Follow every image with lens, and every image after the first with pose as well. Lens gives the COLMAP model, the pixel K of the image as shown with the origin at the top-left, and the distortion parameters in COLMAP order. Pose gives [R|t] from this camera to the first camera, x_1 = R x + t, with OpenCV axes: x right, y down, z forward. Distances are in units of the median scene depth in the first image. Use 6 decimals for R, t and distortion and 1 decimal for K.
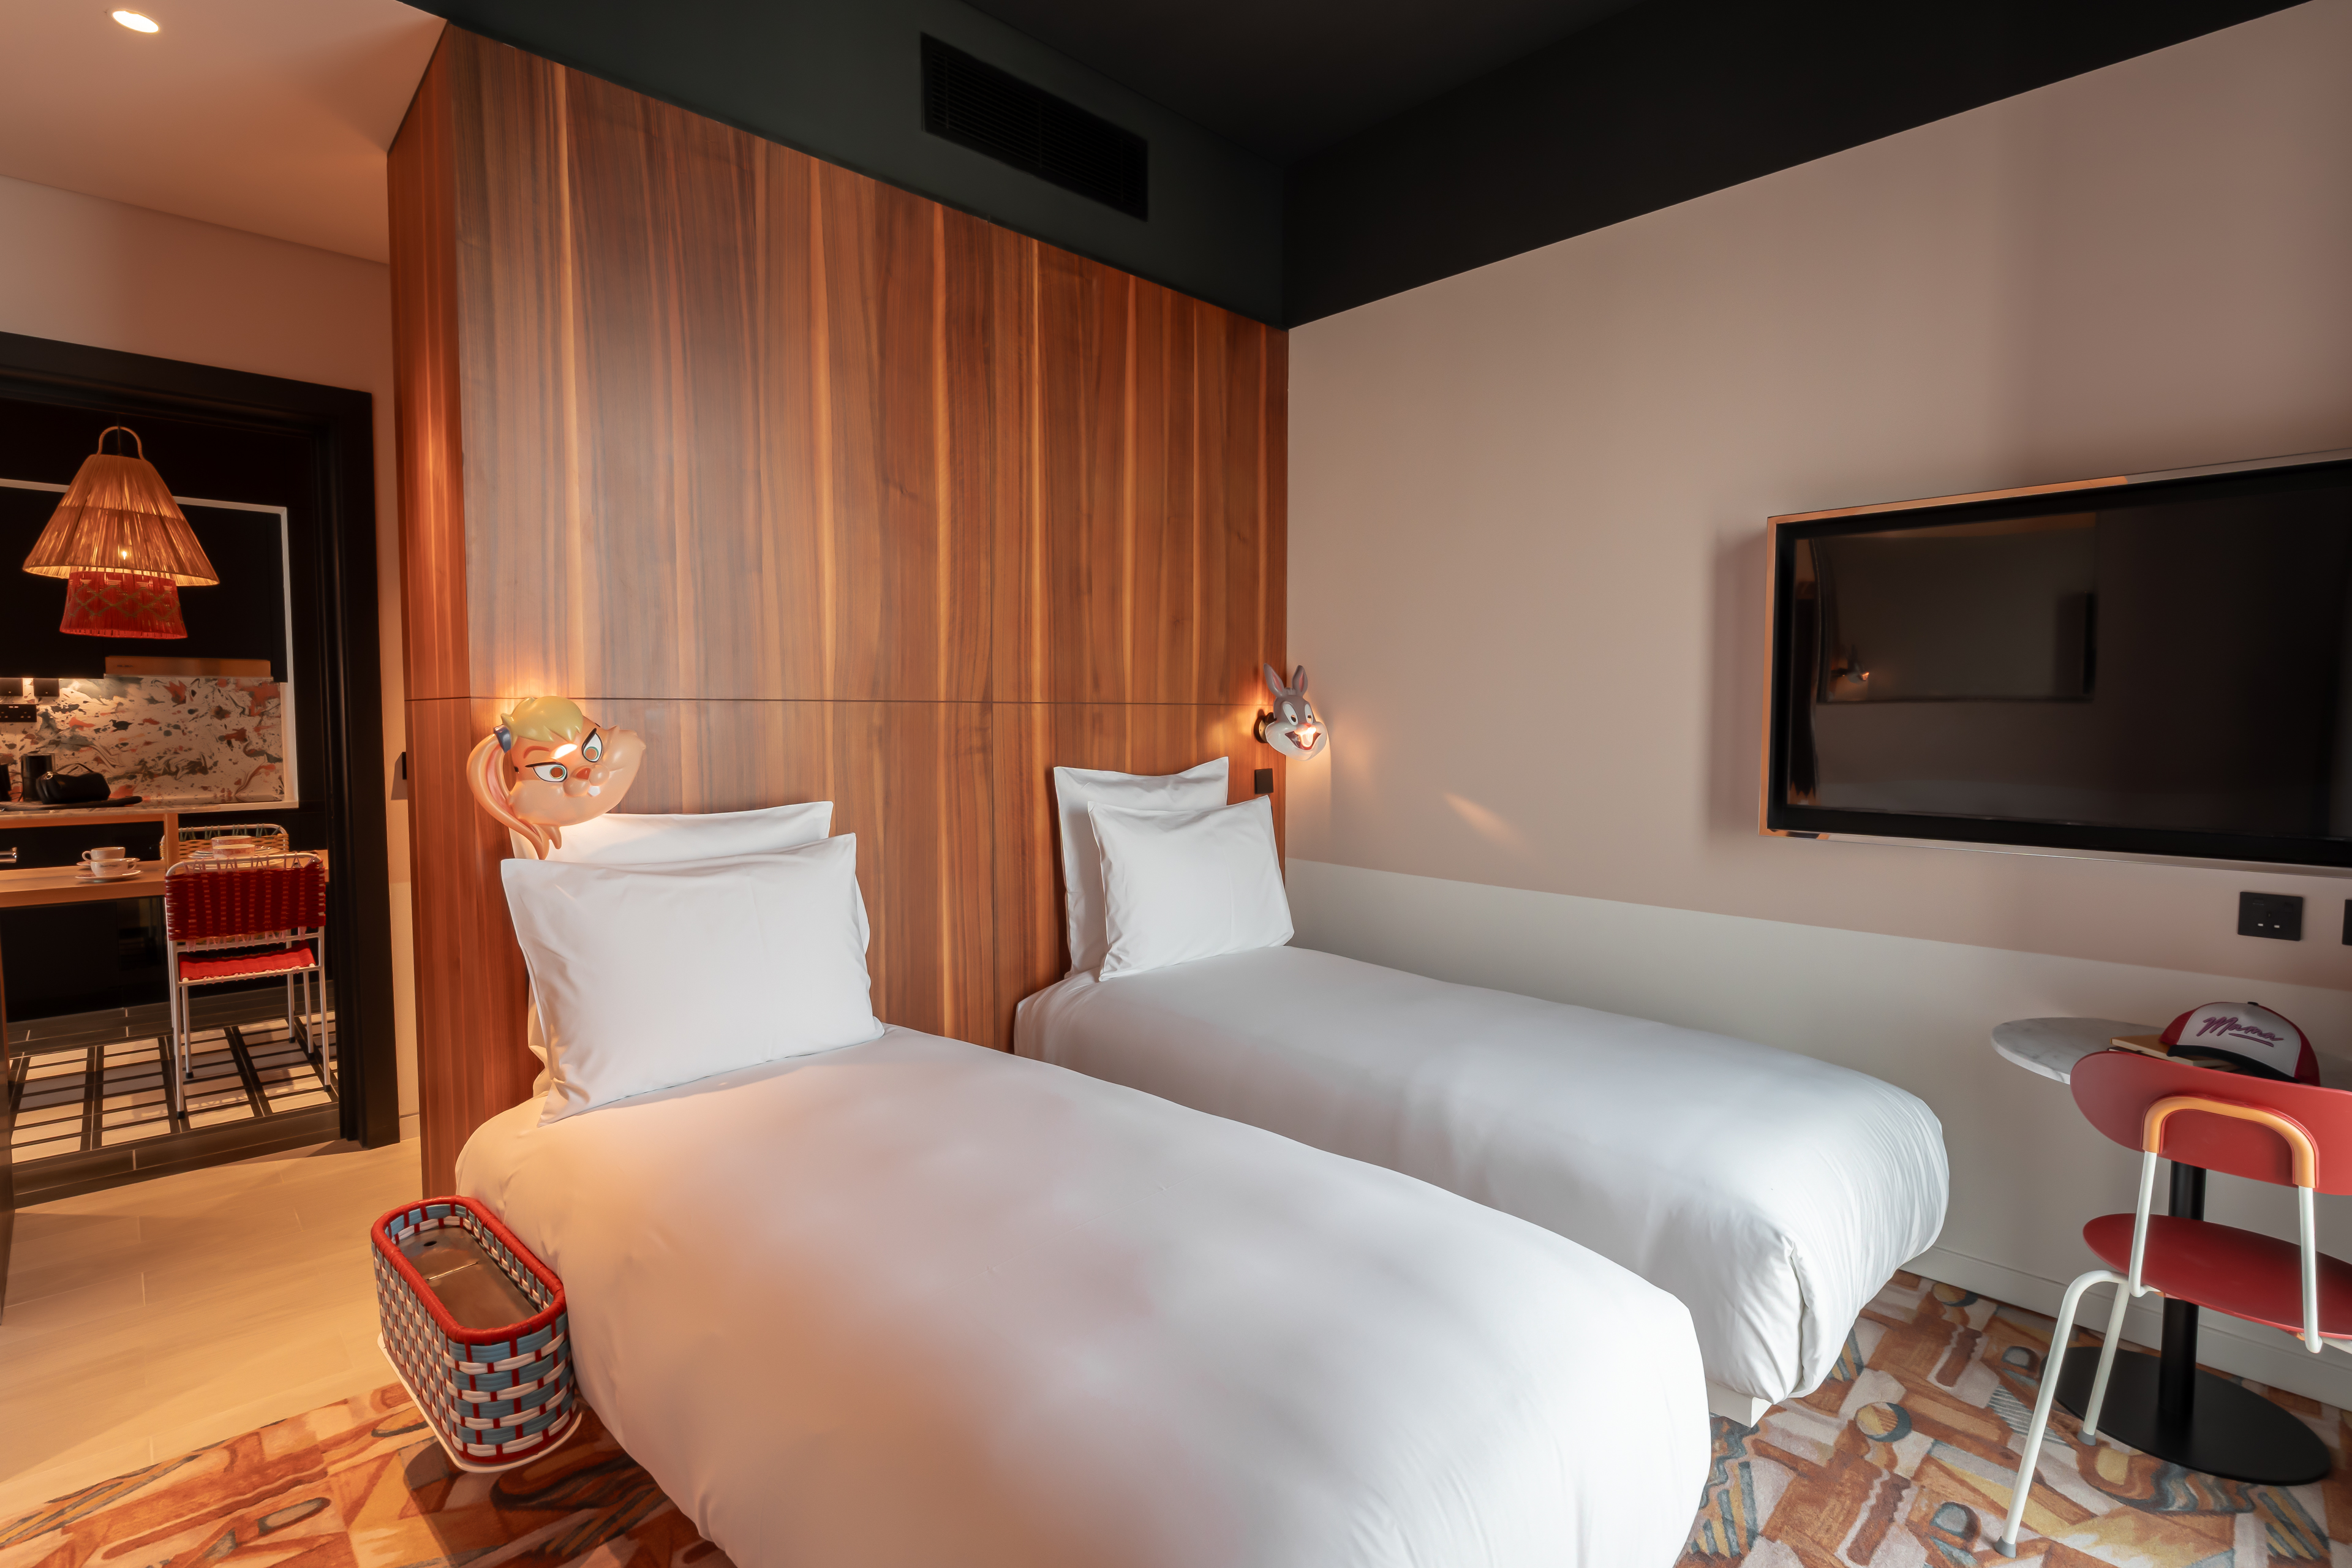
lens RADIAL K [[1146.4, 0, 1173.1], [0, 1146.4, 777.5], [0, 0, 1]] dist [0.002114, 0.001144]
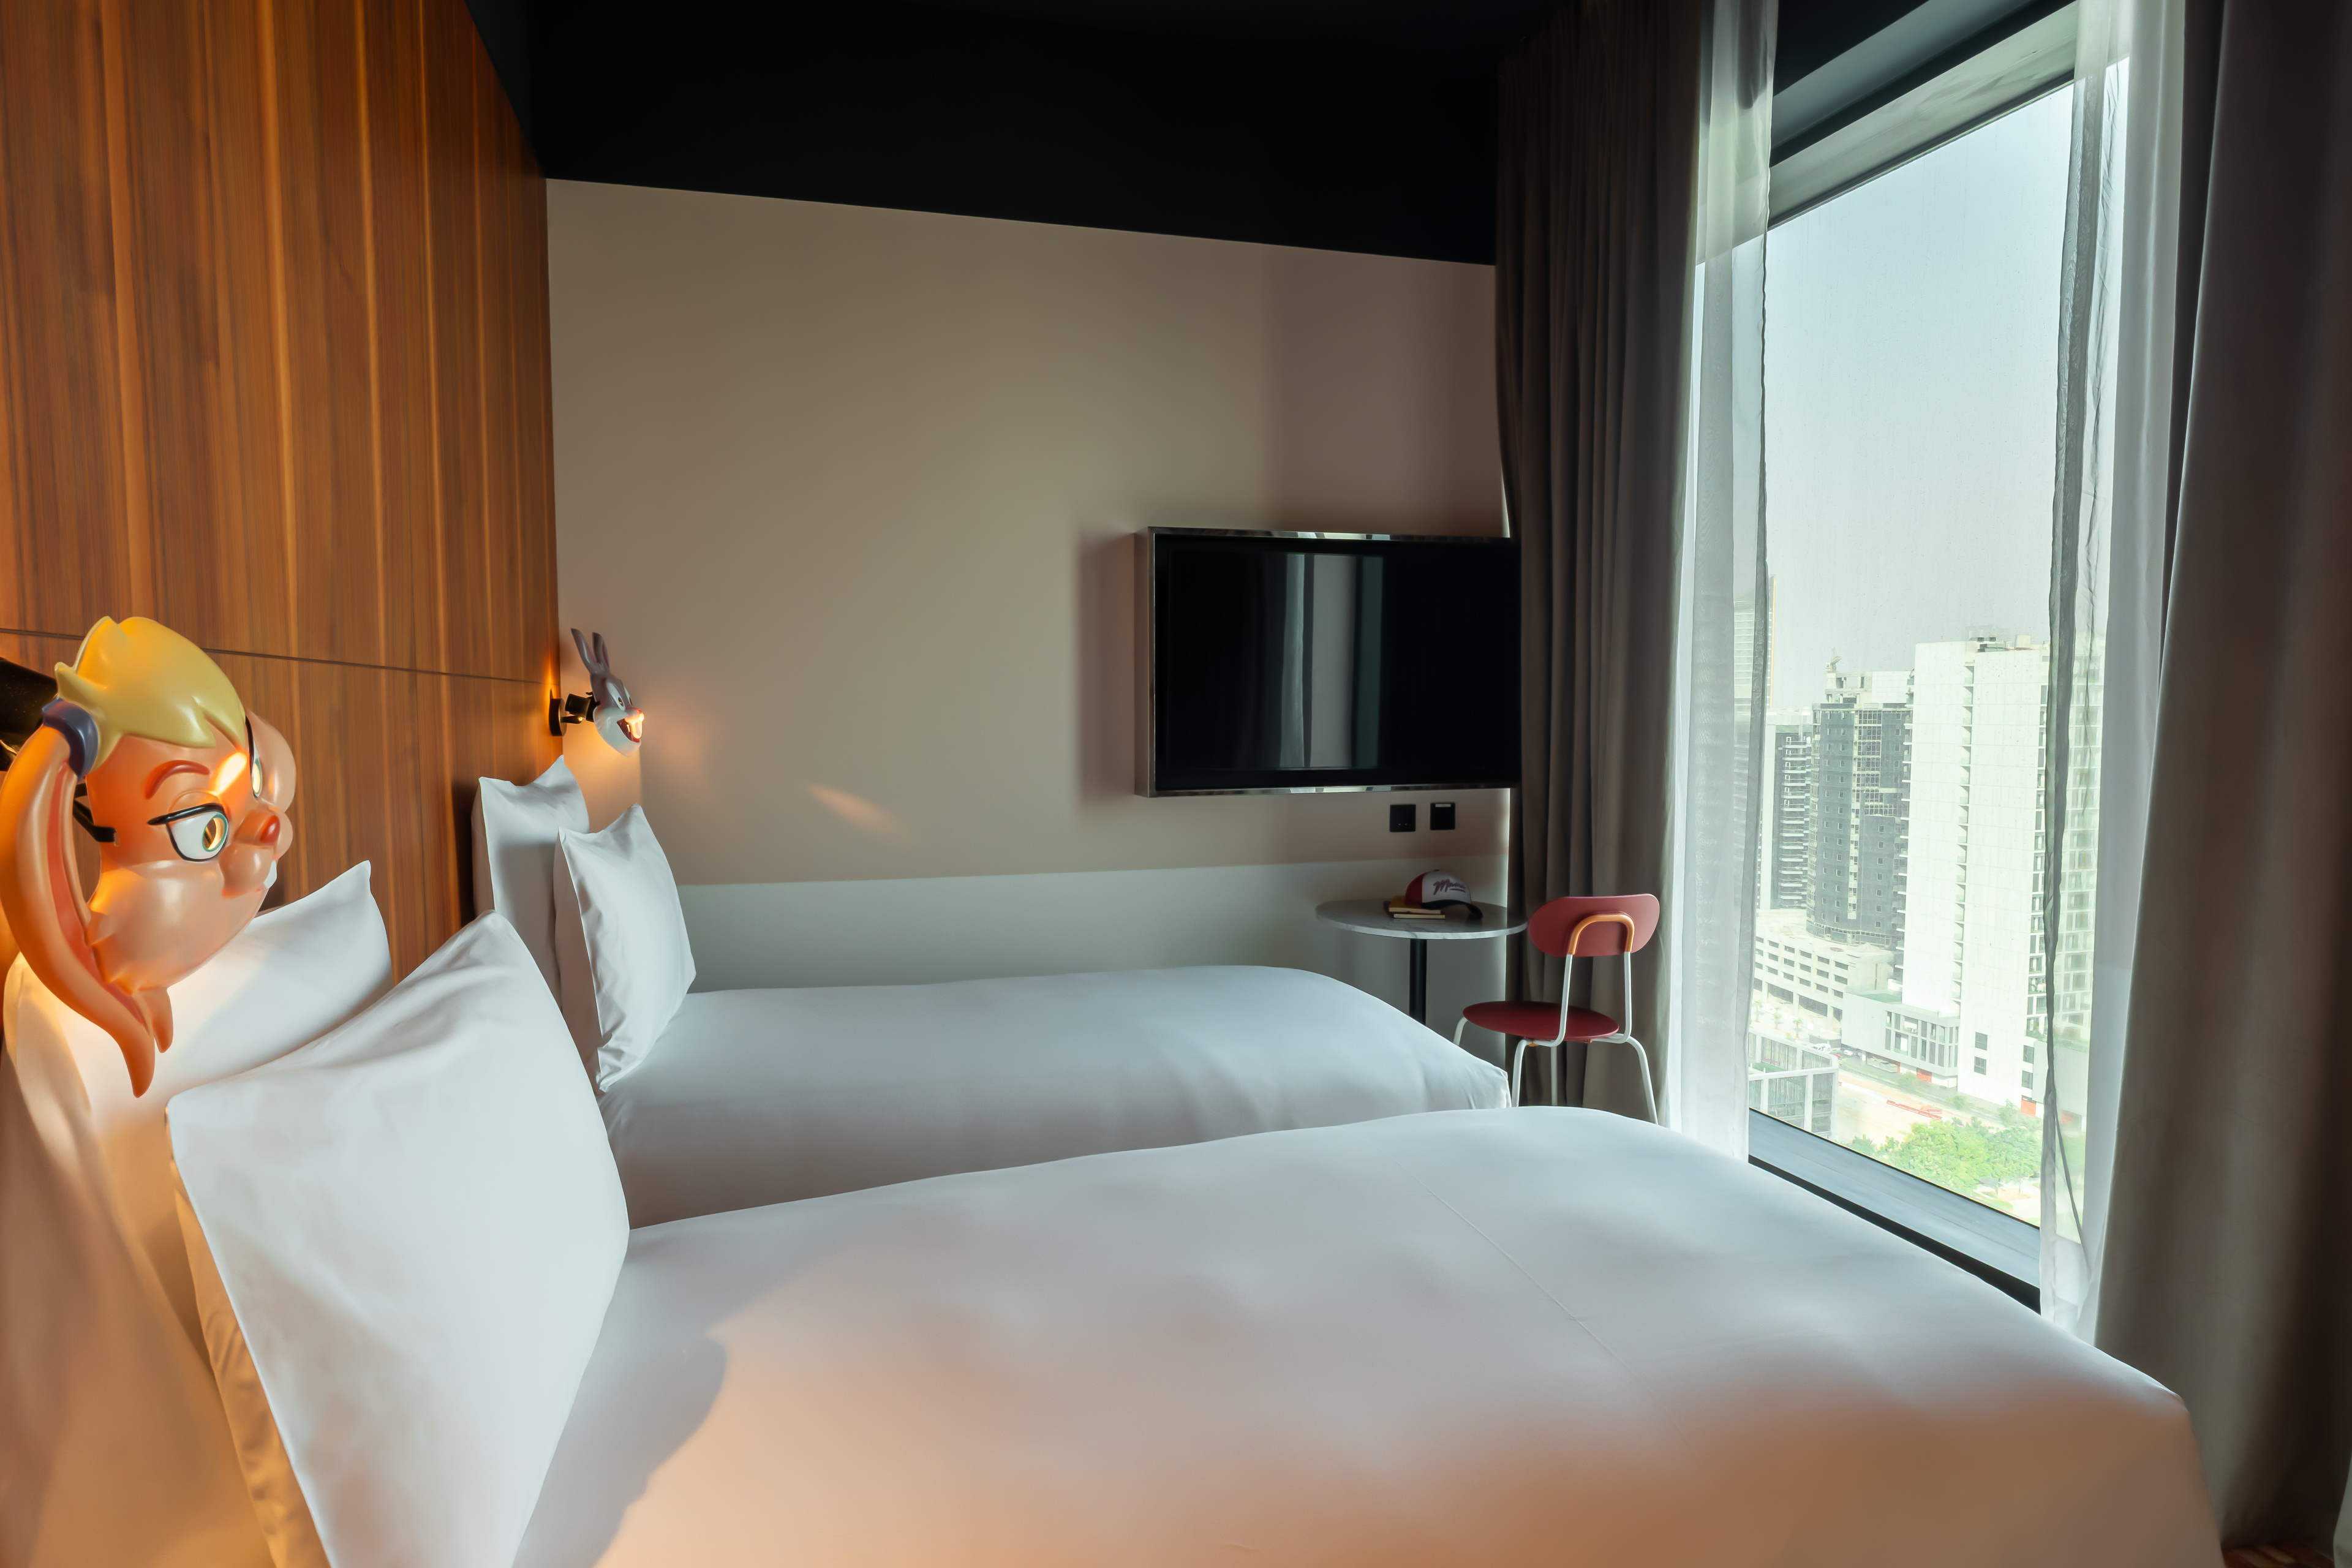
lens RADIAL K [[1146.4, 0, 1170.2], [0, 1146.4, 787.2], [0, 0, 1]] dist [0.002114, 0.001144]
pose [[0.491043, -0.067571, 0.868511, -0.469018], [0.055308, 0.997394, 0.046327, -0.012468], [-0.869378, 0.025287, 0.493501, 0.375875]]
